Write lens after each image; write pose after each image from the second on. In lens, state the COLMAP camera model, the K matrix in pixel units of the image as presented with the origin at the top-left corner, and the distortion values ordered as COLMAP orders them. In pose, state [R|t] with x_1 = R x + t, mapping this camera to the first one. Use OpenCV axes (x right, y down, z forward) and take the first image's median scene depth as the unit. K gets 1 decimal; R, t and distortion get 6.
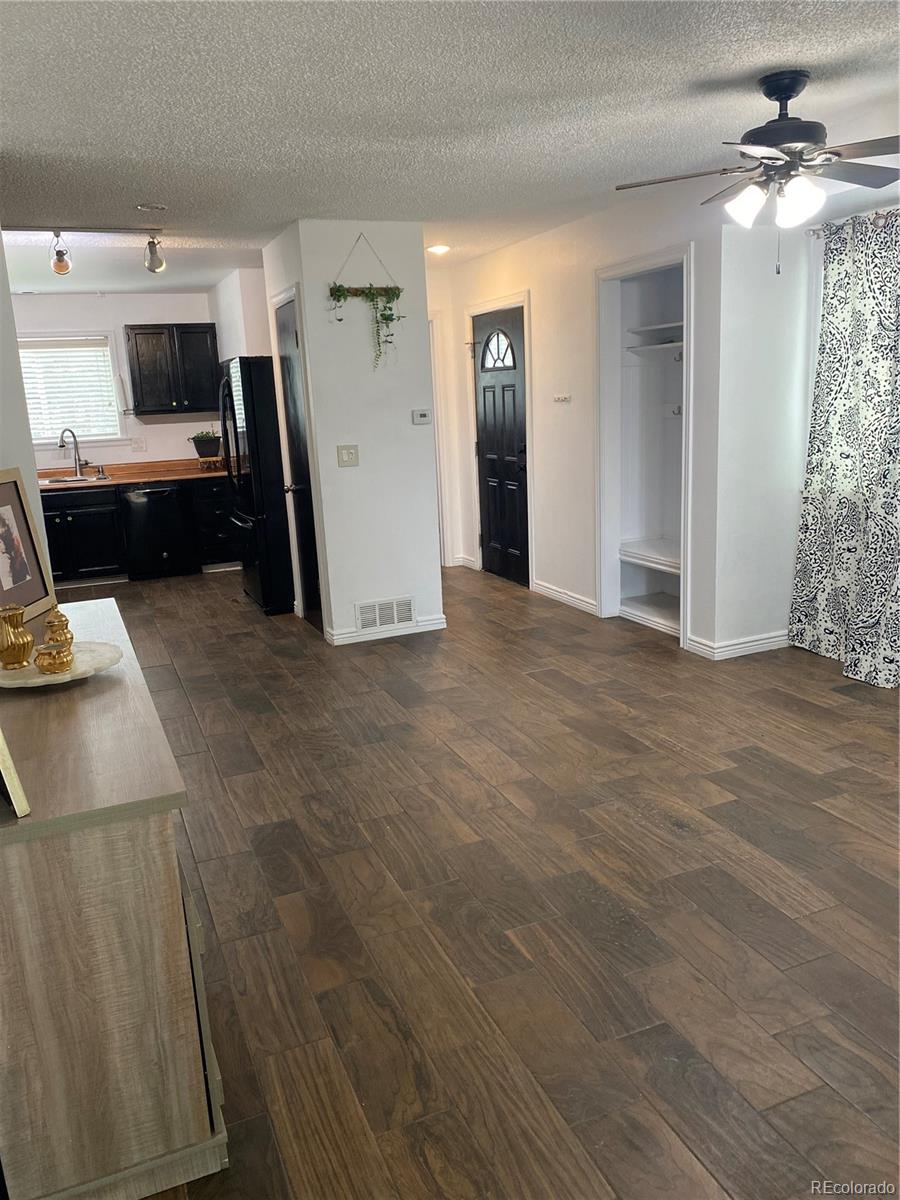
lens RADIAL K [[914.9, 0, 450.2], [0, 914.9, 601.6], [0, 0, 1]] dist [0.044696, -0.056774]
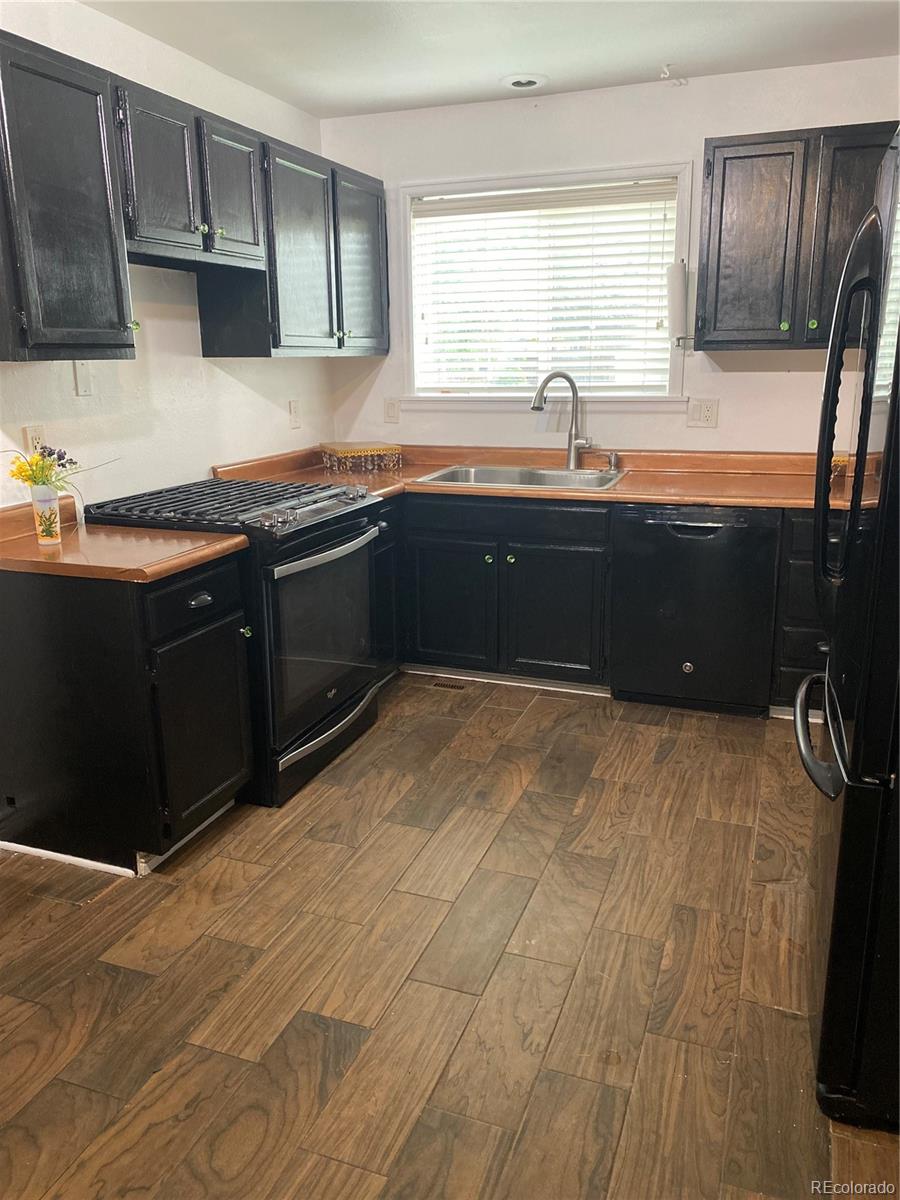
lens RADIAL K [[914.9, 0, 457.1], [0, 914.9, 599.2], [0, 0, 1]] dist [0.044696, -0.056774]
pose [[0.738984, 0.208655, -0.640598, -0.201899], [-0.170679, 0.977795, 0.121593, -0.211234], [0.651745, 0.019482, 0.758188, 1.049628]]
